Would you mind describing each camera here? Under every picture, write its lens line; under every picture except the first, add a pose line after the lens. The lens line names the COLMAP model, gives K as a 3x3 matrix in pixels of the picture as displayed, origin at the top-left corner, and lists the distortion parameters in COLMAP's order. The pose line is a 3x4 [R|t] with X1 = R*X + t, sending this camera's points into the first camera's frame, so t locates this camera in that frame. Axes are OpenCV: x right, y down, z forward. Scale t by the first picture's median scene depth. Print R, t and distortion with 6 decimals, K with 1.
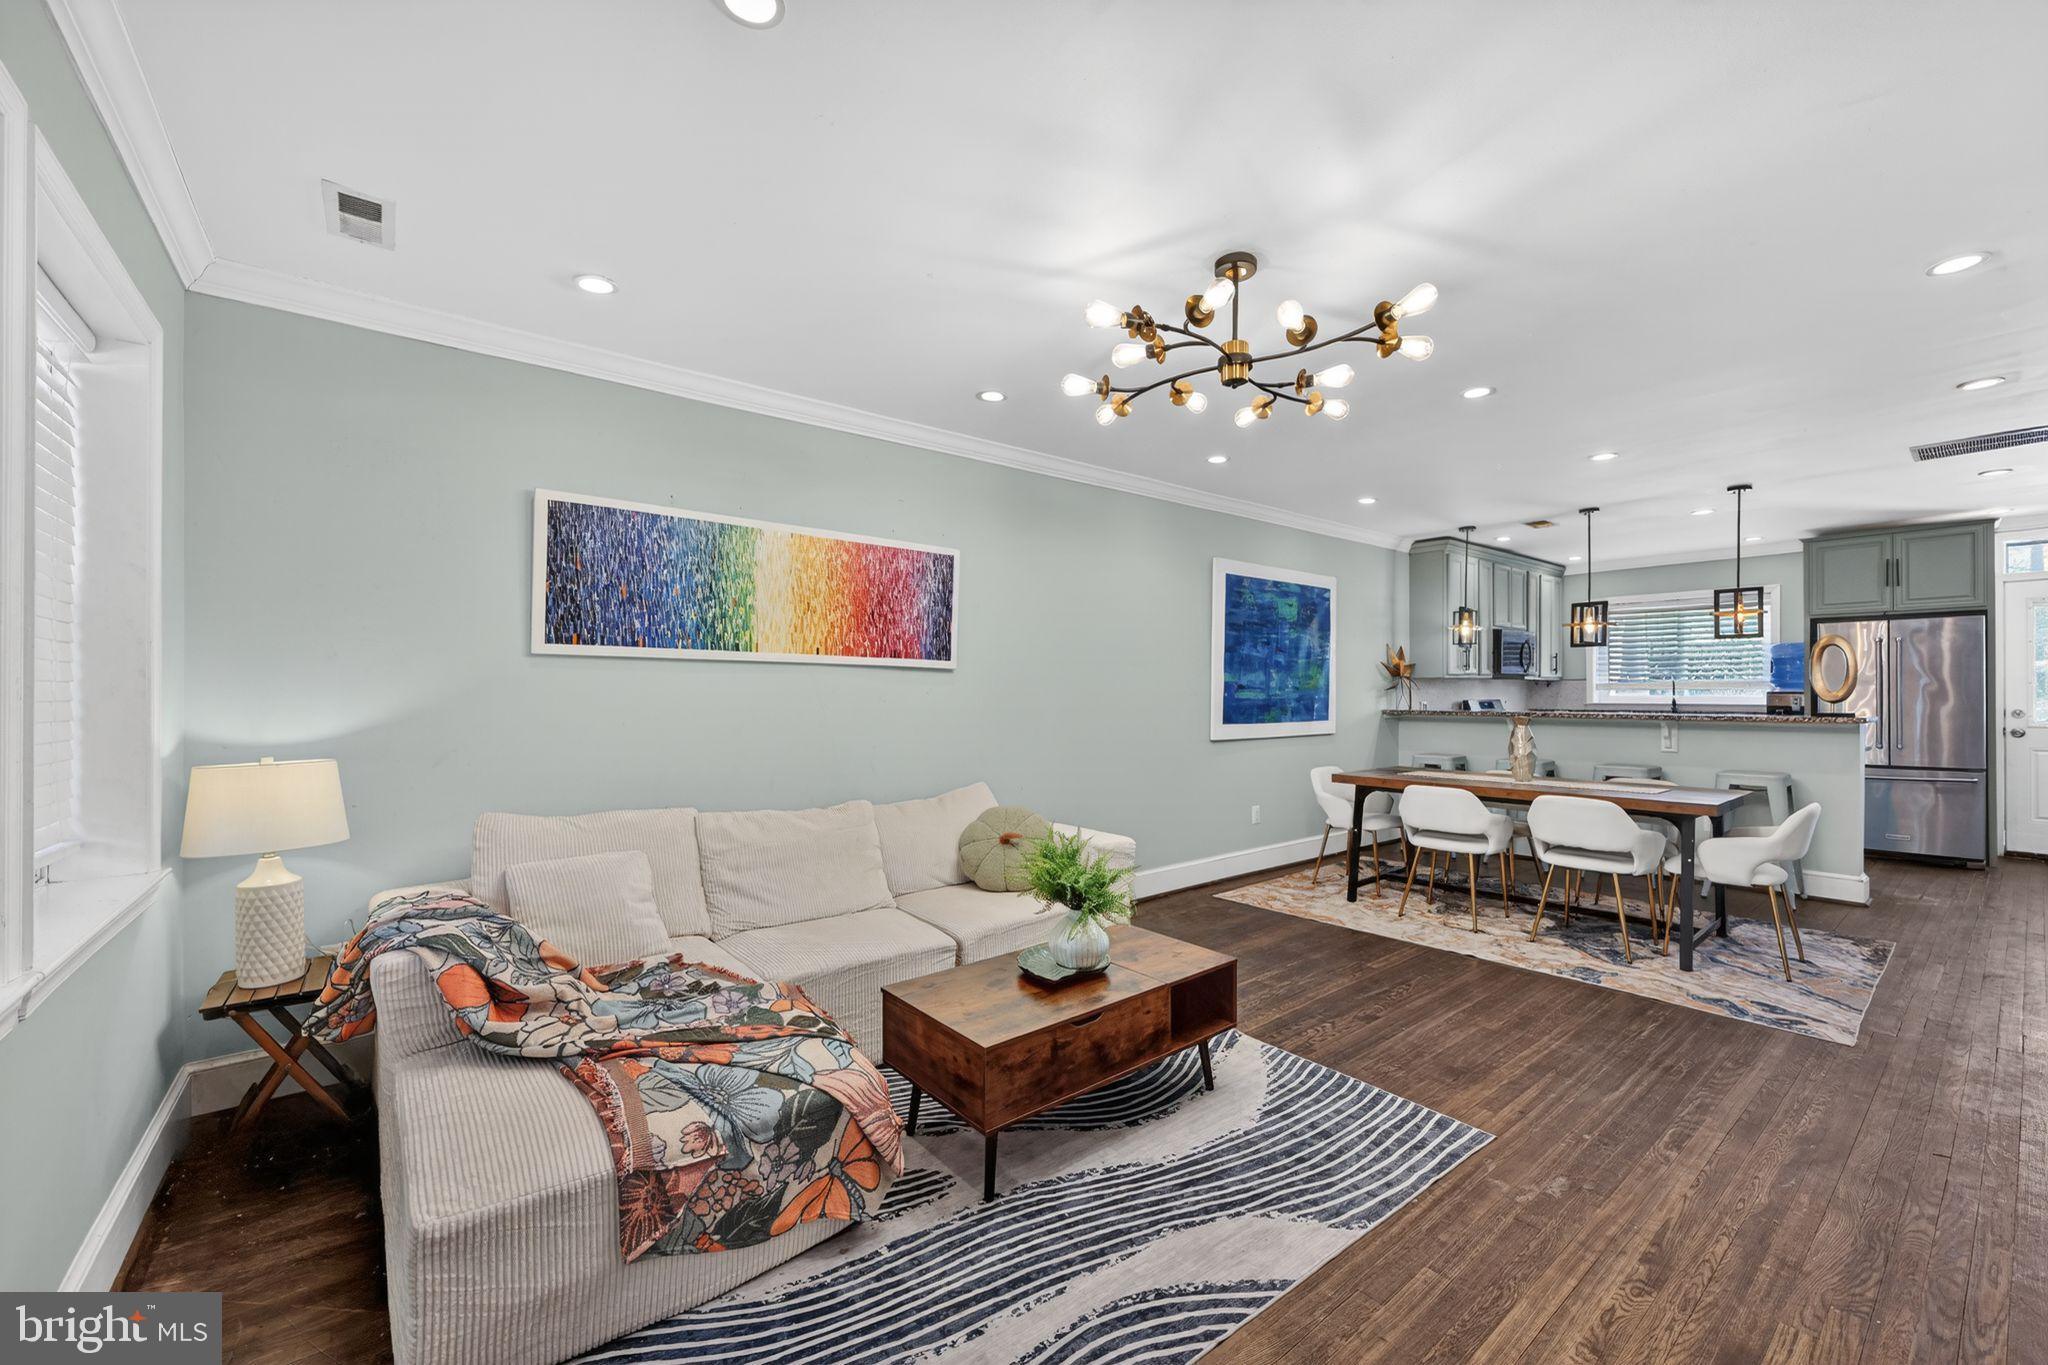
lens RADIAL K [[821.3, 0, 1018.8], [0, 821.3, 689.5], [0, 0, 1]] dist [-0.004837, 0.001299]
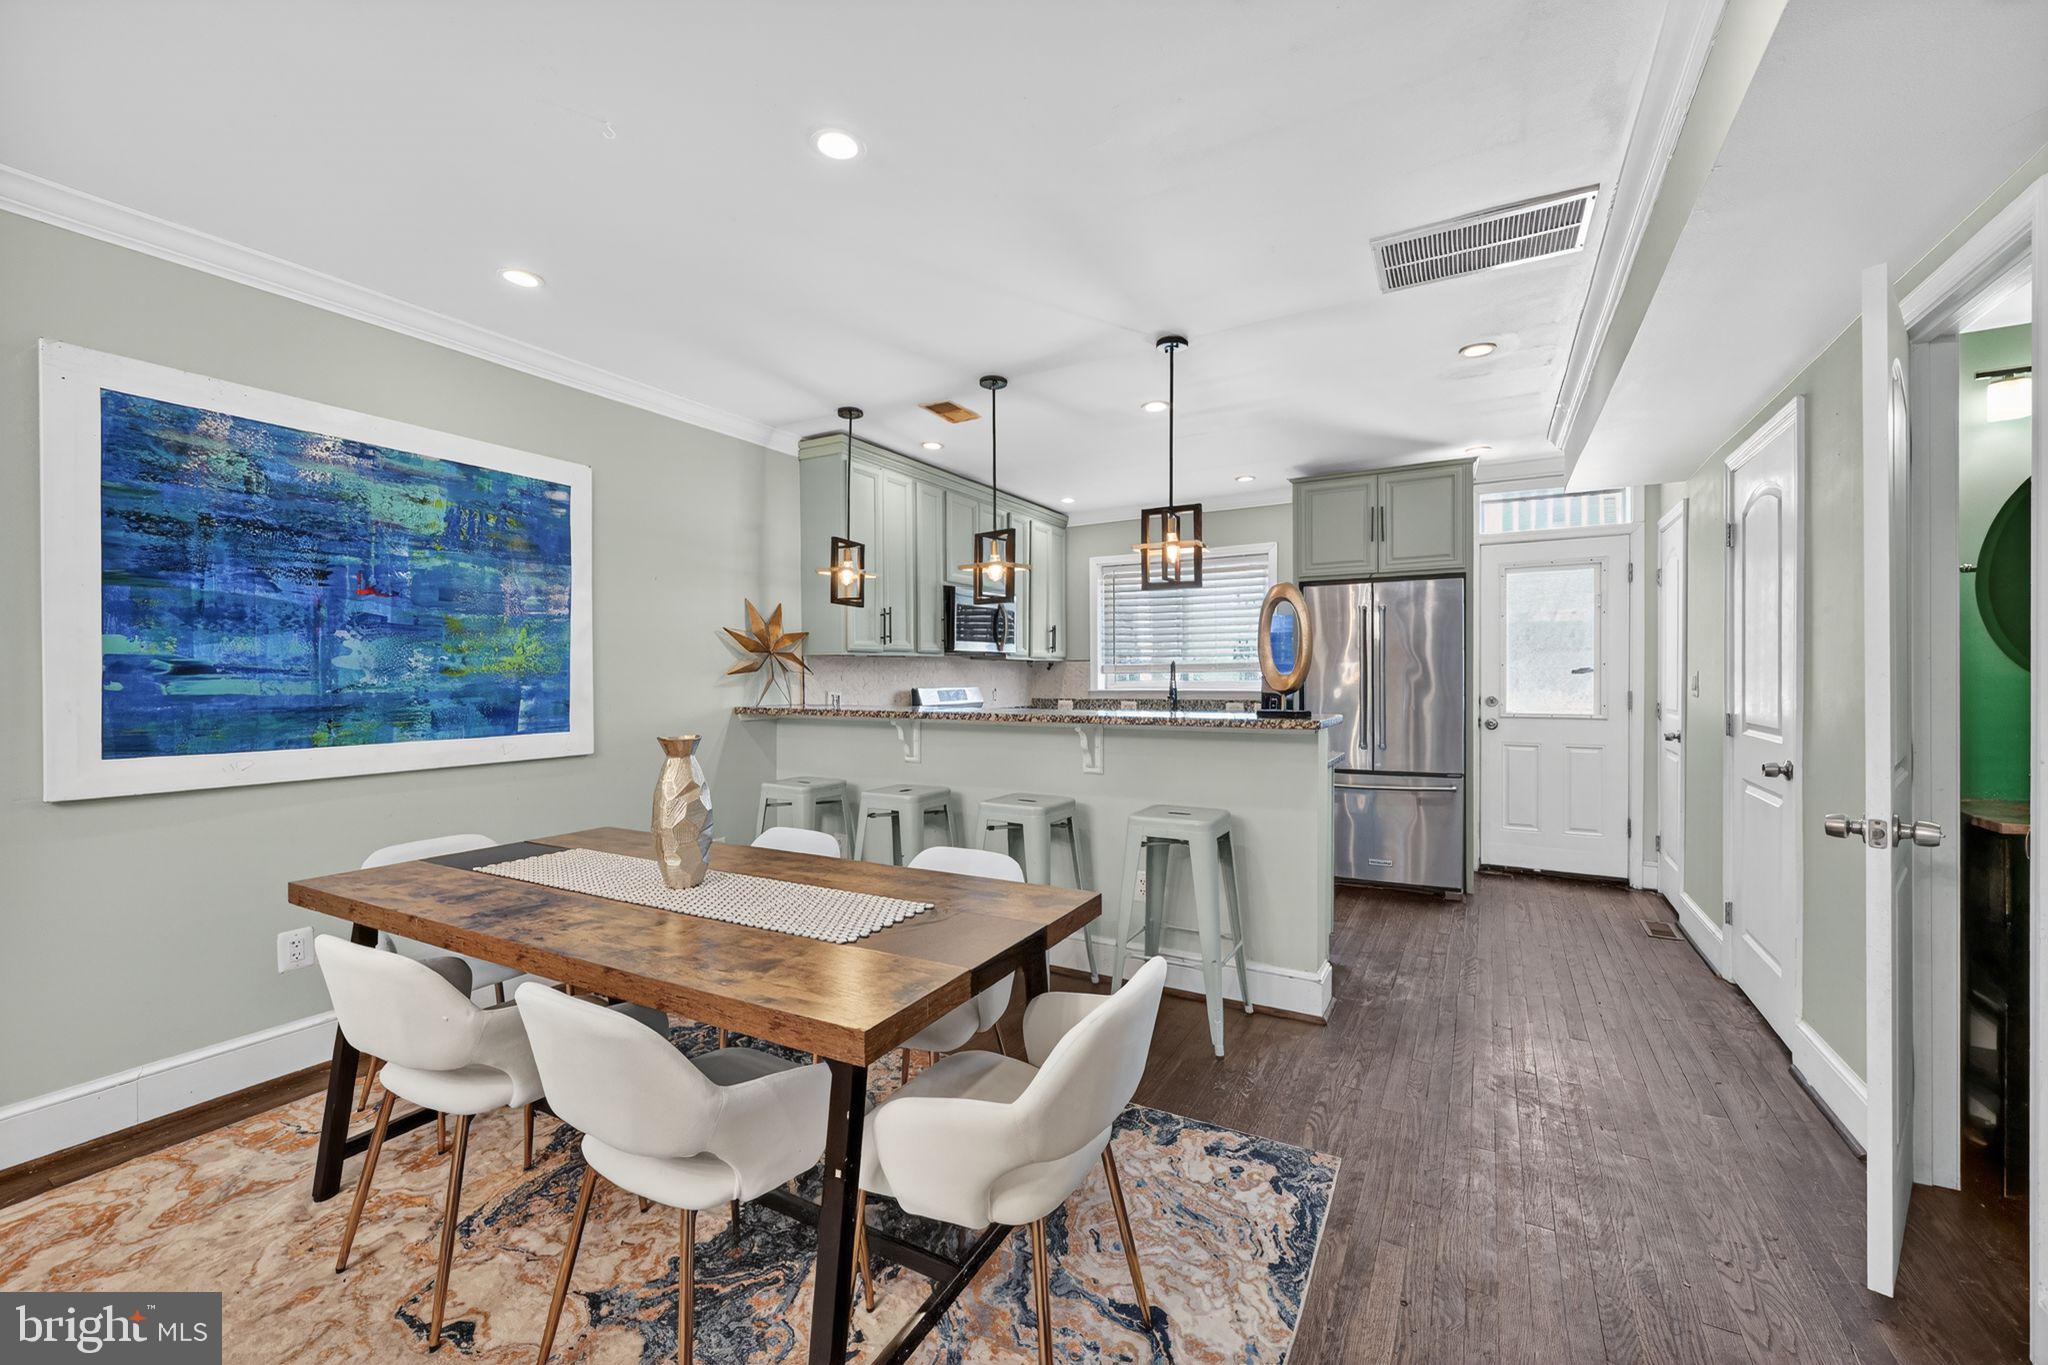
lens RADIAL K [[821.3, 0, 1031.9], [0, 821.3, 681.3], [0, 0, 1]] dist [-0.004837, 0.001299]
pose [[0.925518, -0.005244, 0.378668, 0.478065], [0.002360, 0.999965, 0.008079, 0.001247], [-0.378697, -0.006583, 0.925497, 0.409892]]
